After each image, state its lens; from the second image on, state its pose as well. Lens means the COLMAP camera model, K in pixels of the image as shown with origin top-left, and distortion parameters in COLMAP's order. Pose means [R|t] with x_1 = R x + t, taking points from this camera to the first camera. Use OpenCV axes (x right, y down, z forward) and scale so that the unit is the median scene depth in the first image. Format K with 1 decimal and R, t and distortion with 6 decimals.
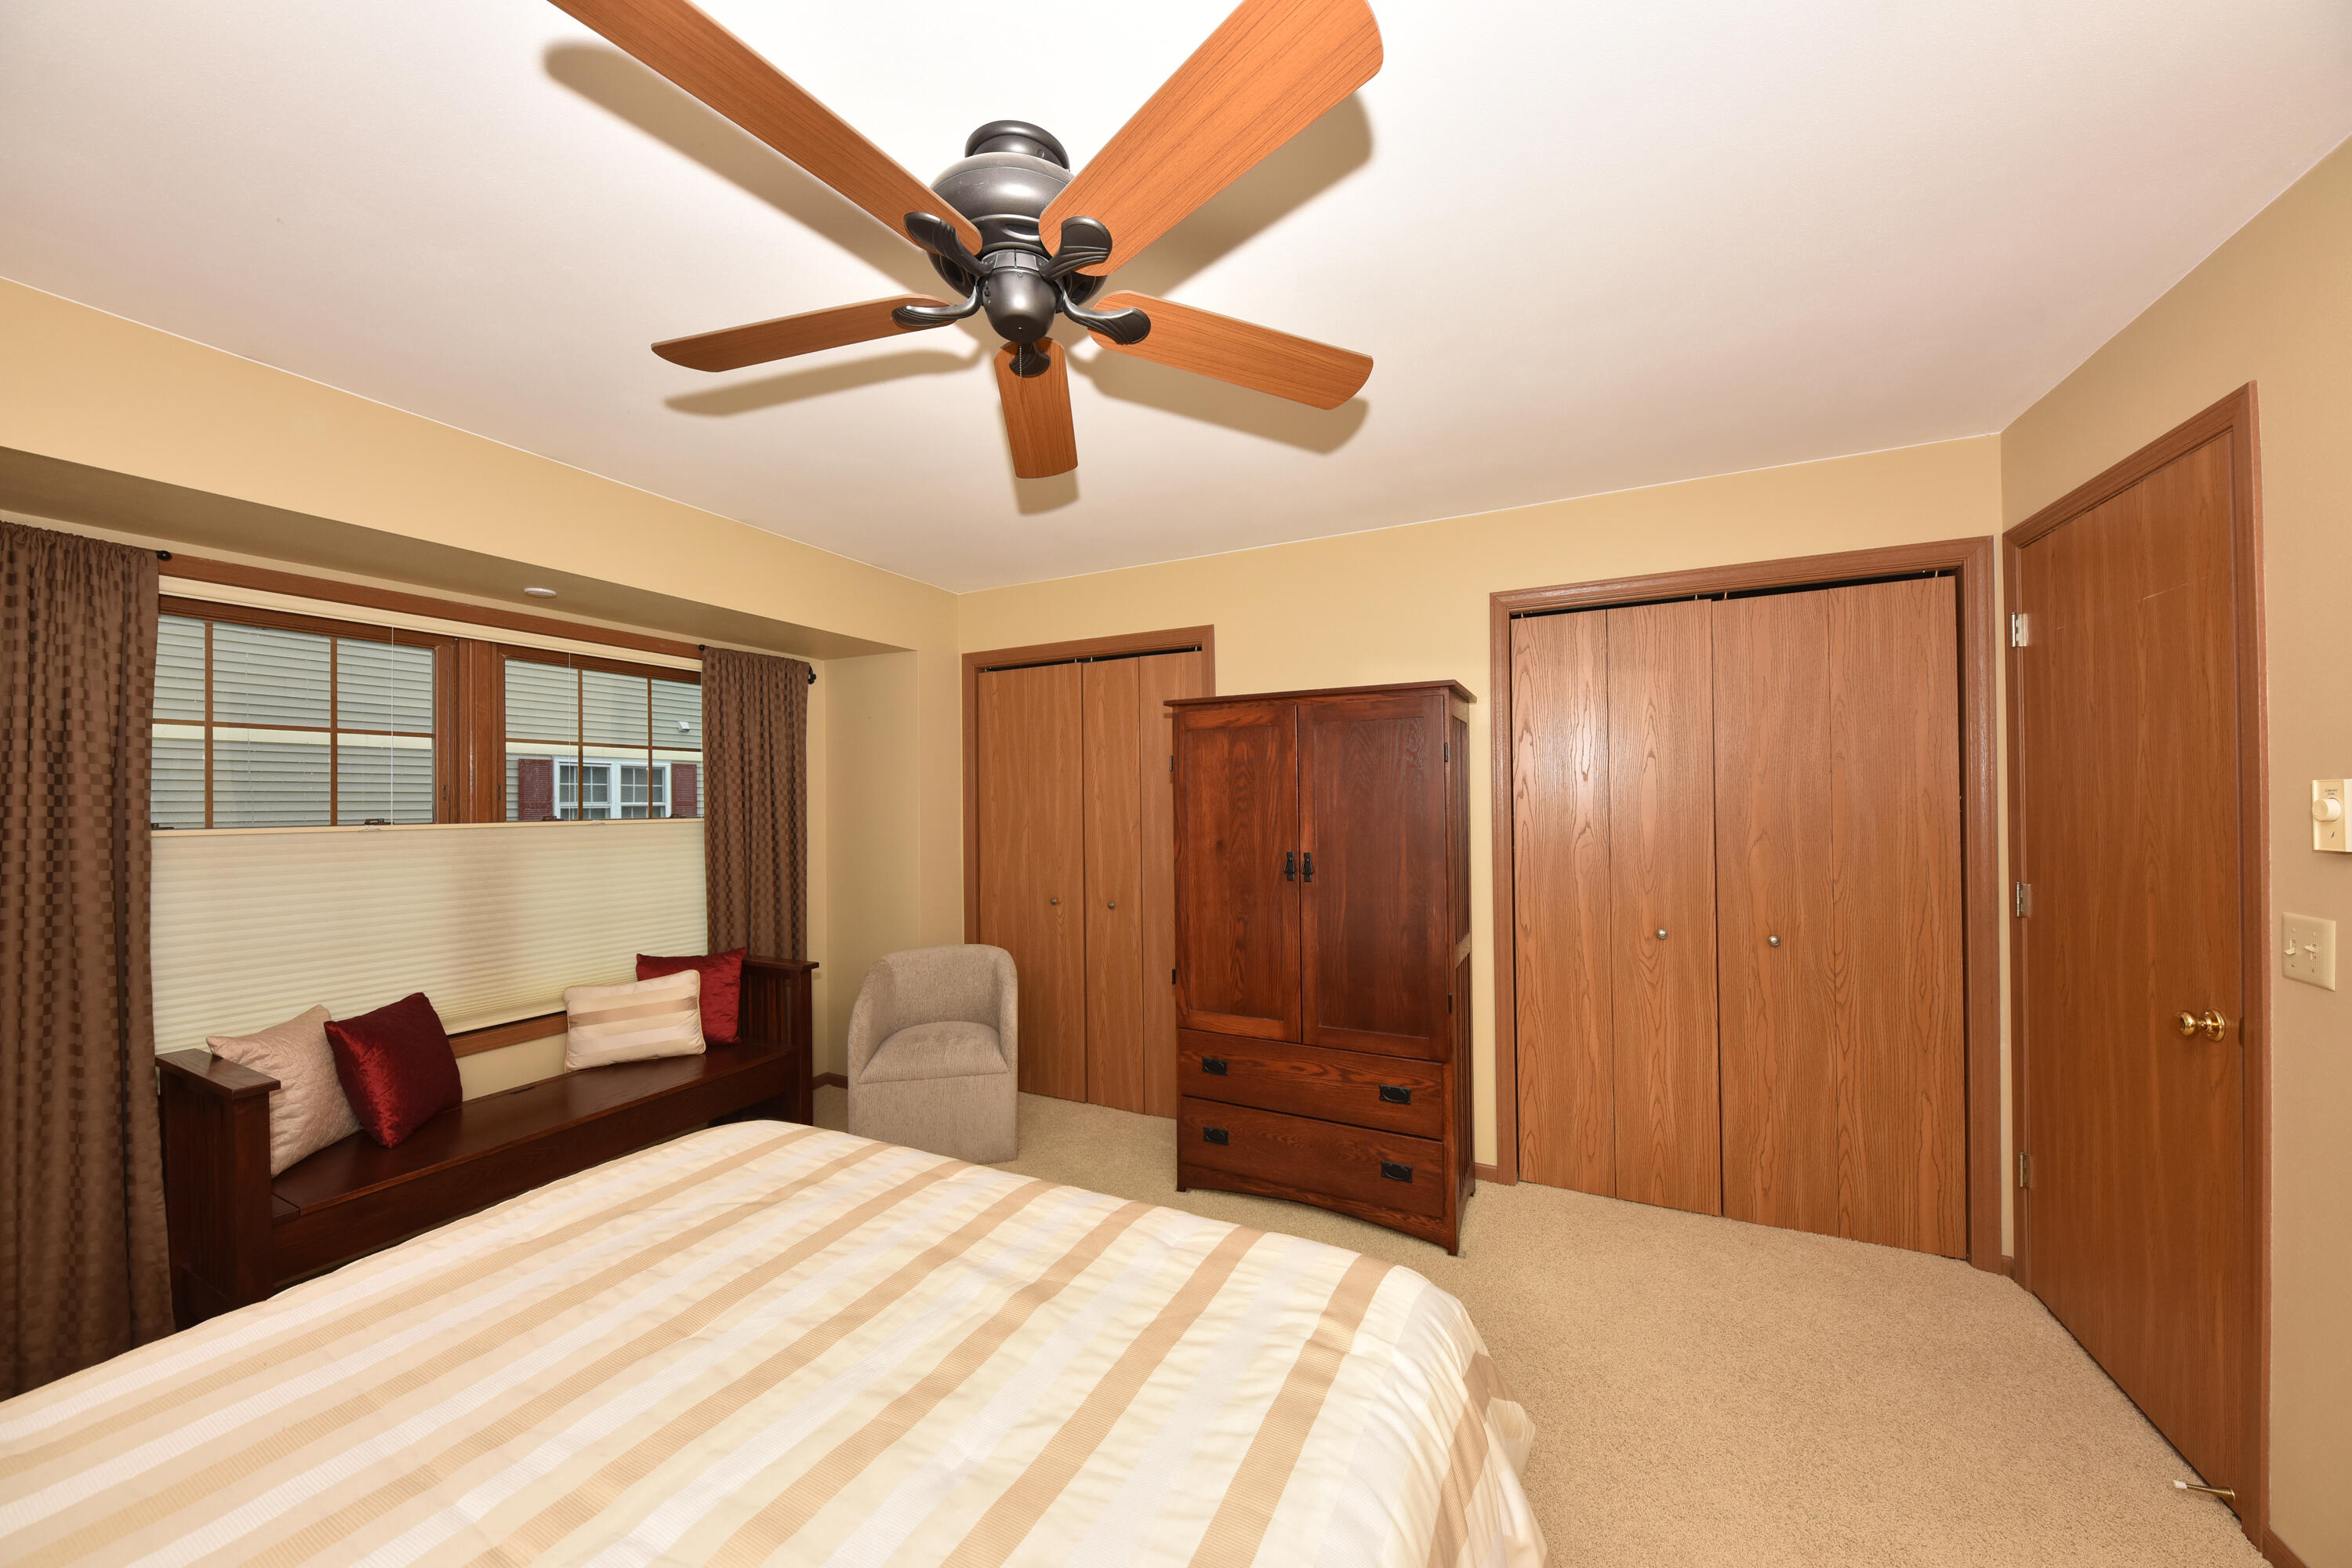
lens RADIAL K [[824.5, 0, 1170.1], [0, 824.5, 779.0], [0, 0, 1]] dist [0.012577, -0.000032]
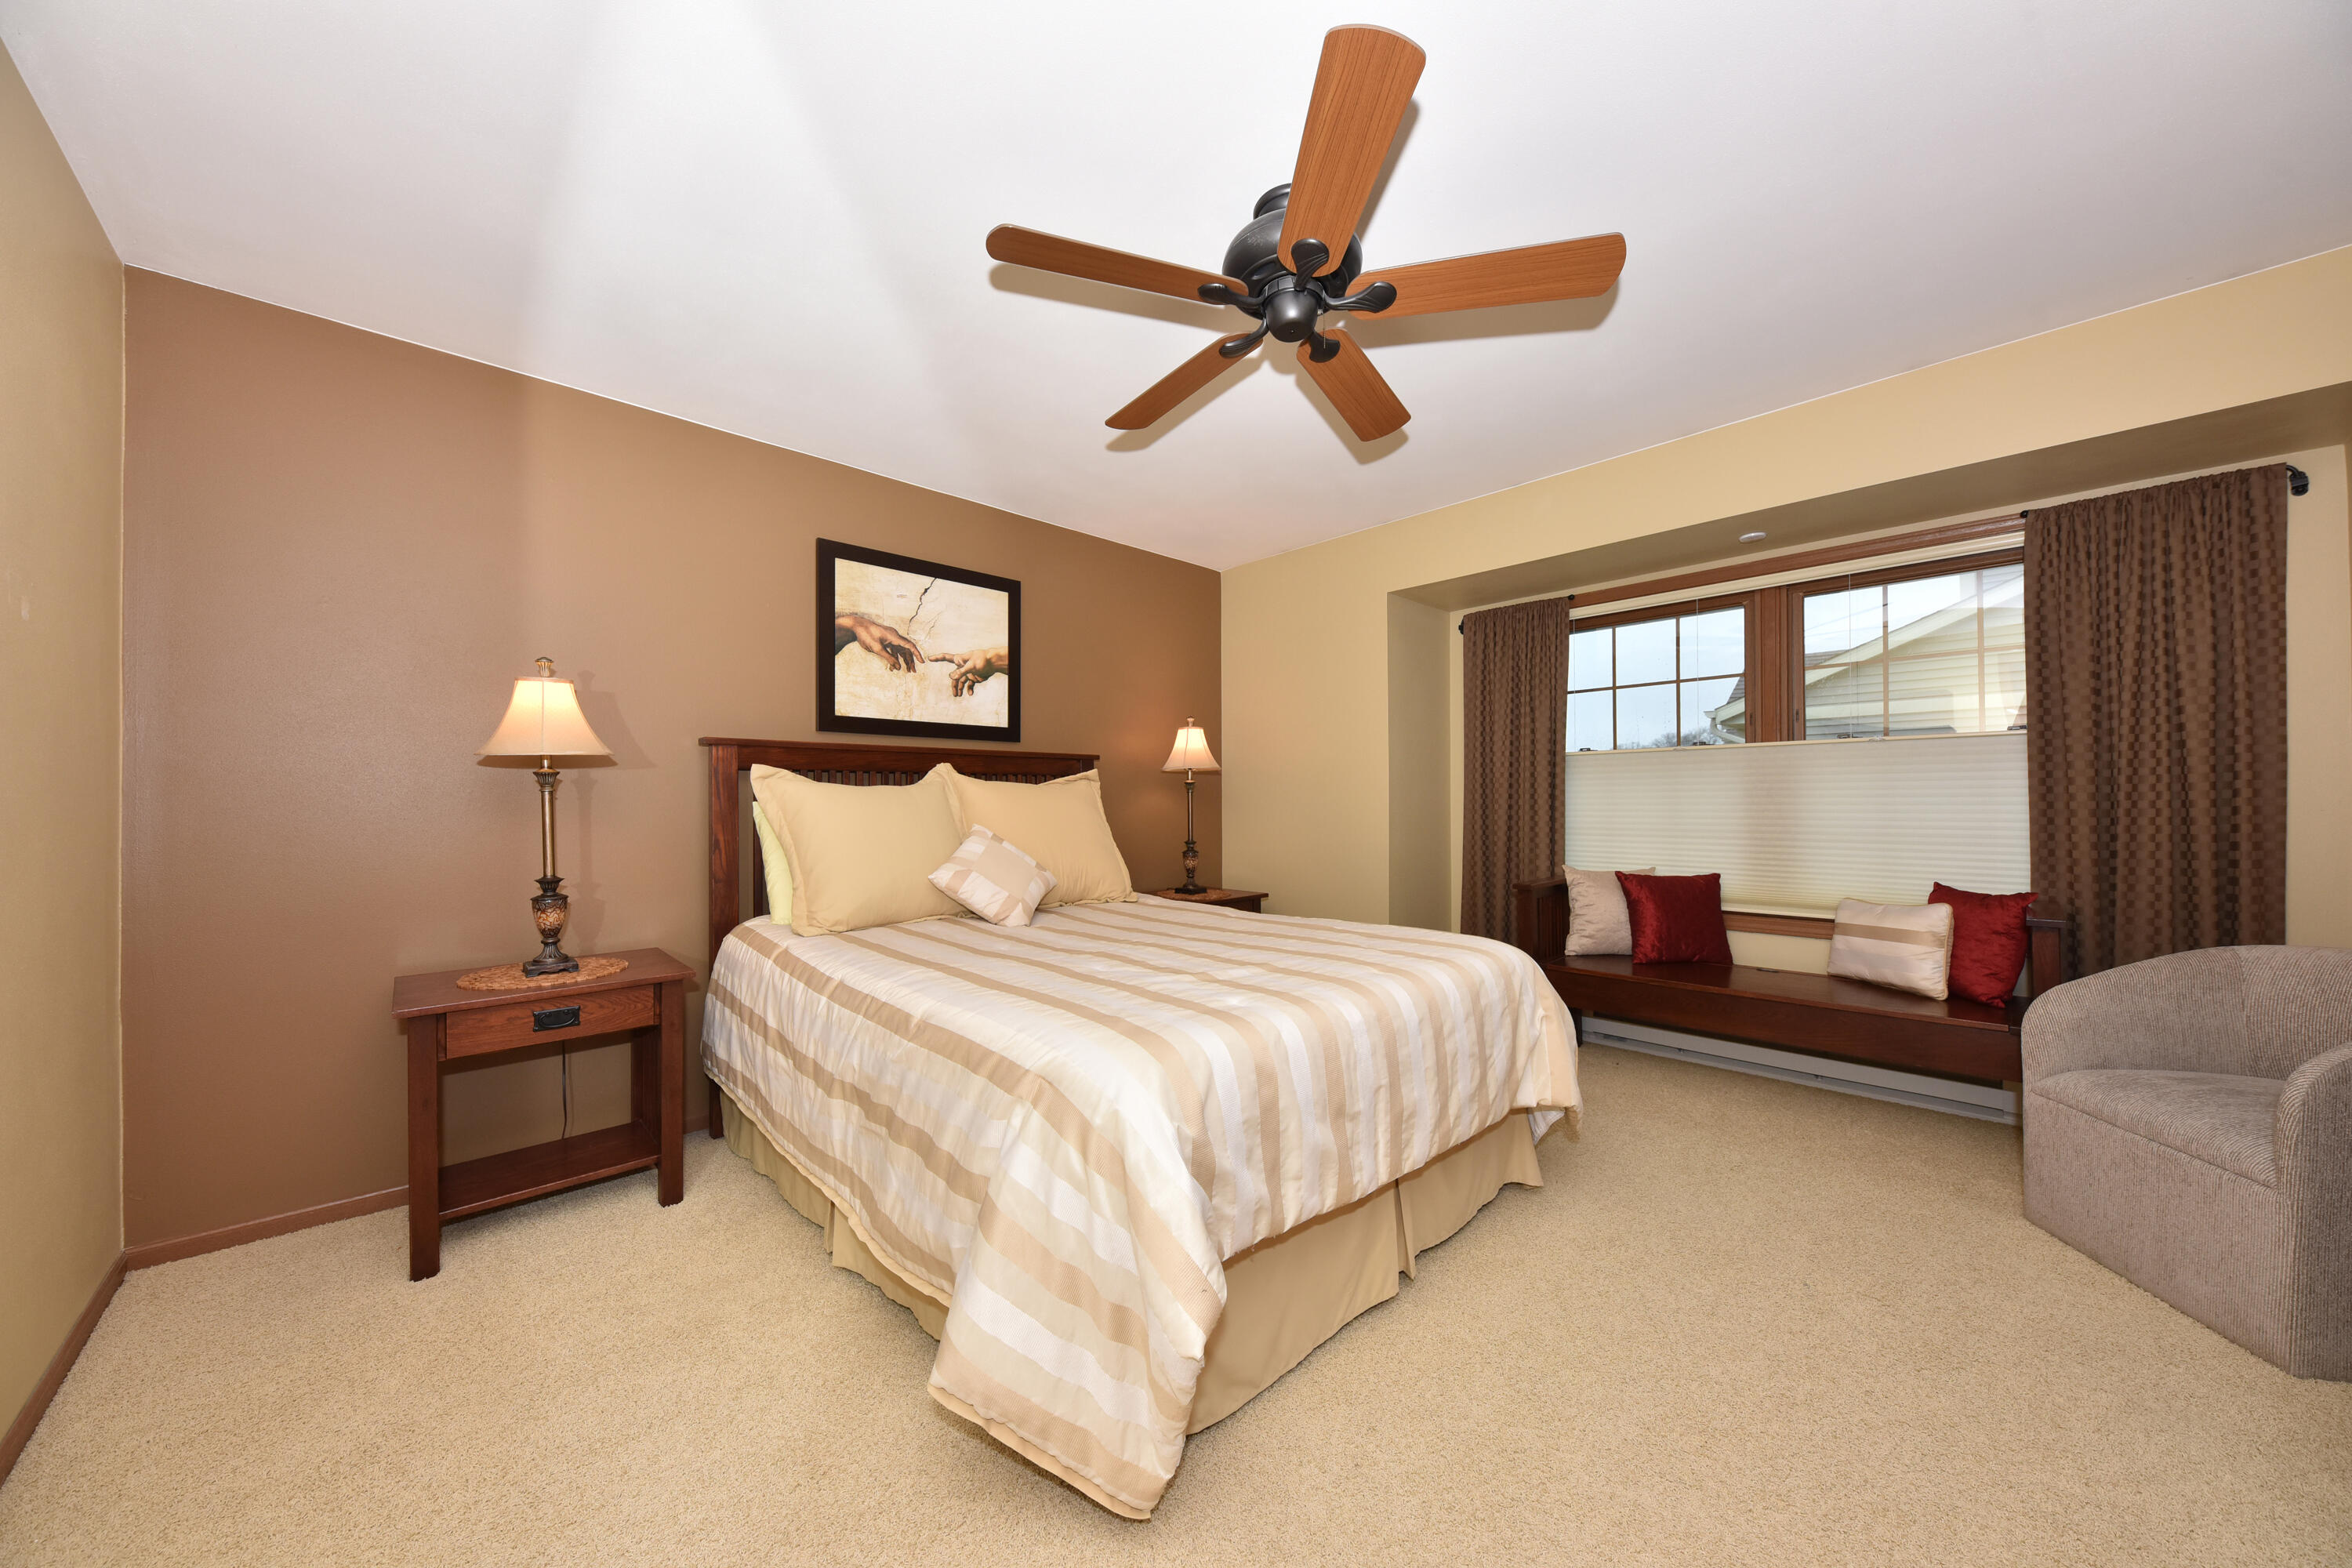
lens RADIAL K [[805.4, 0, 1180.9], [0, 805.4, 798.3], [0, 0, 1]] dist [0.012381, -0.007367]
pose [[-0.334971, -0.021212, -0.941990, 0.530336], [0.016284, 0.999467, -0.028297, 0.150394], [0.942088, -0.024818, -0.334447, 0.602842]]
